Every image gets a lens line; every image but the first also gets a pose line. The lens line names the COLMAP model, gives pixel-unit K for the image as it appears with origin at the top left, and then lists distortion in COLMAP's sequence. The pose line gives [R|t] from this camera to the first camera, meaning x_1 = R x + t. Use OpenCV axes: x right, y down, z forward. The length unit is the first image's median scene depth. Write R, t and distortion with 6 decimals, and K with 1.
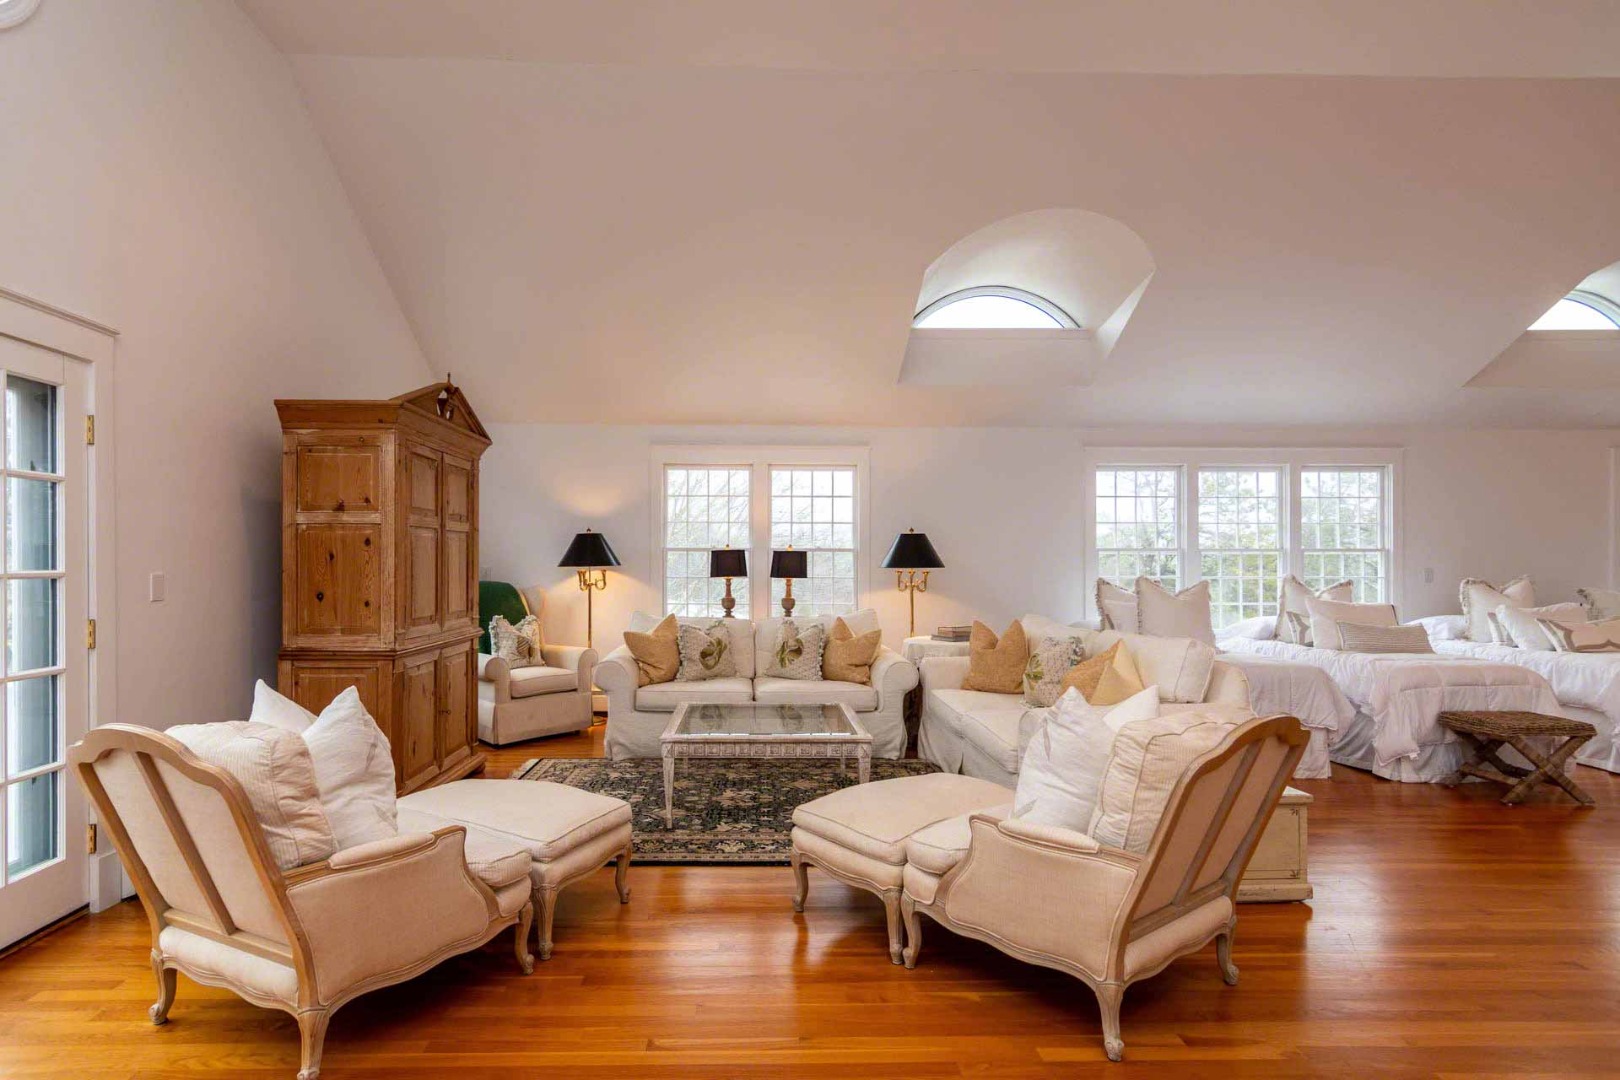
lens RADIAL K [[810.3, 0, 791.4], [0, 810.3, 566.6], [0, 0, 1]] dist [0.005049, 0.002610]
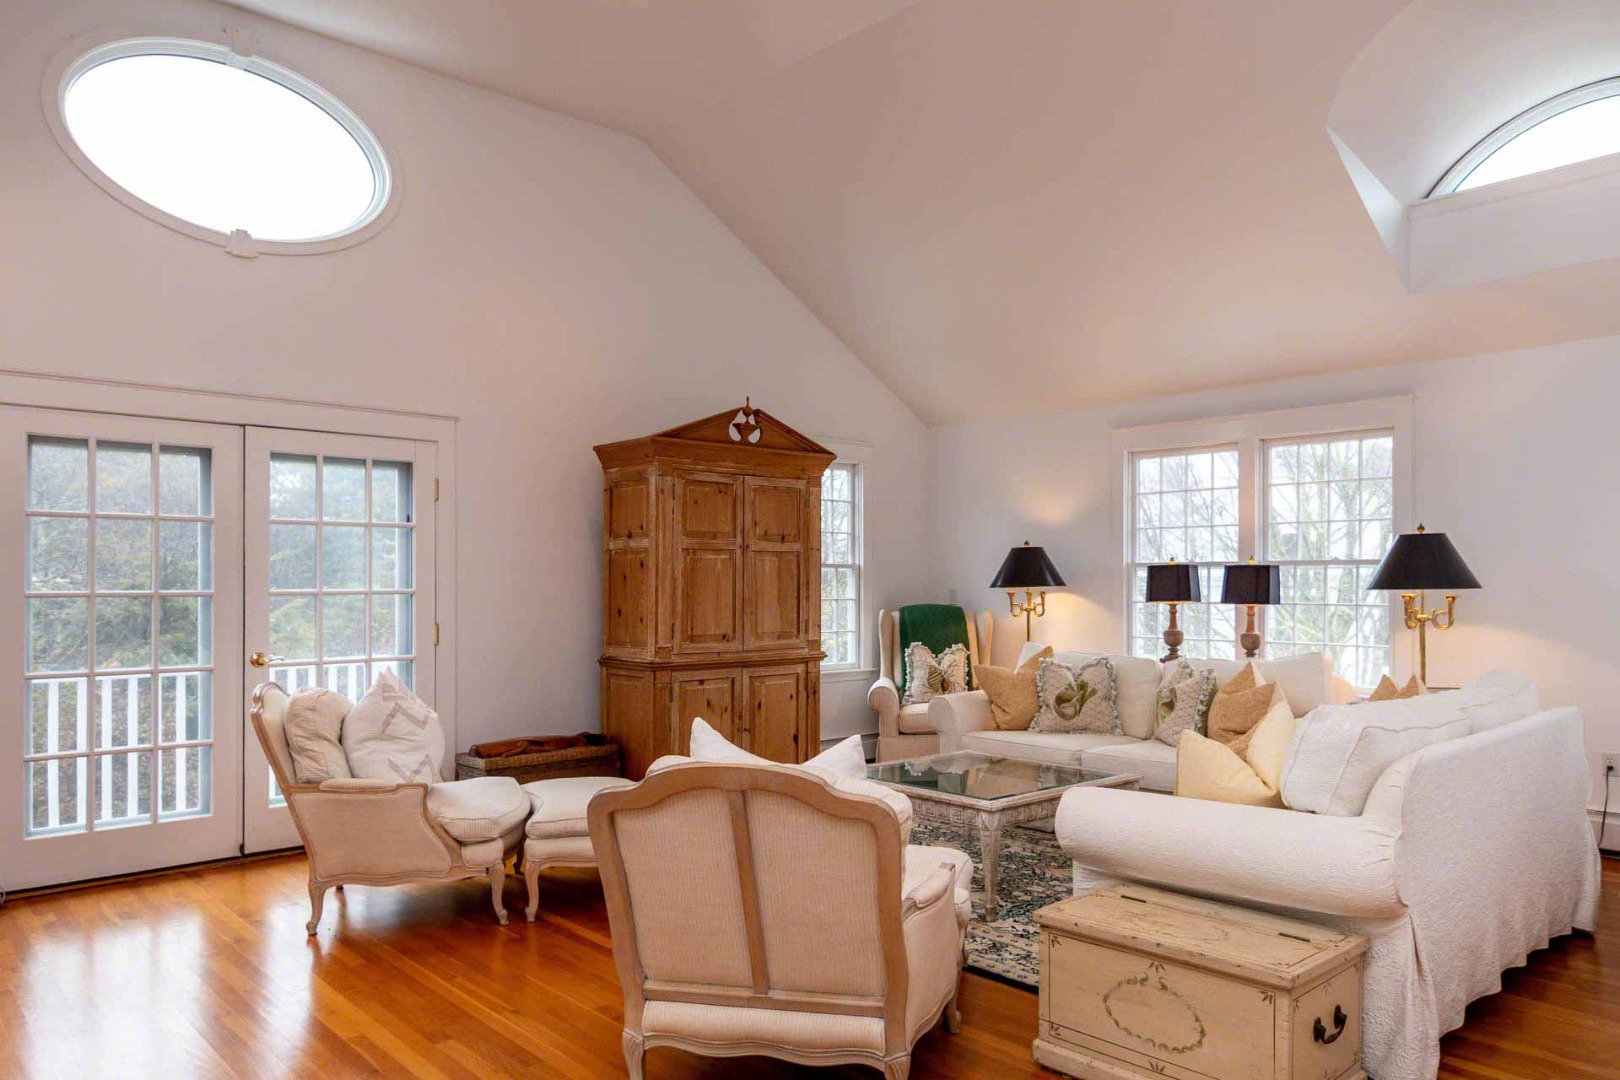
lens RADIAL K [[1125.8, 0, 840.4], [0, 1125.8, 592.8], [0, 0, 1]] dist [0.003921, 0.005110]
pose [[0.665765, 0.003366, -0.746154, 0.551389], [-0.001291, 0.999994, 0.003359, 0.001923], [0.746160, -0.001273, 0.665765, 0.115331]]
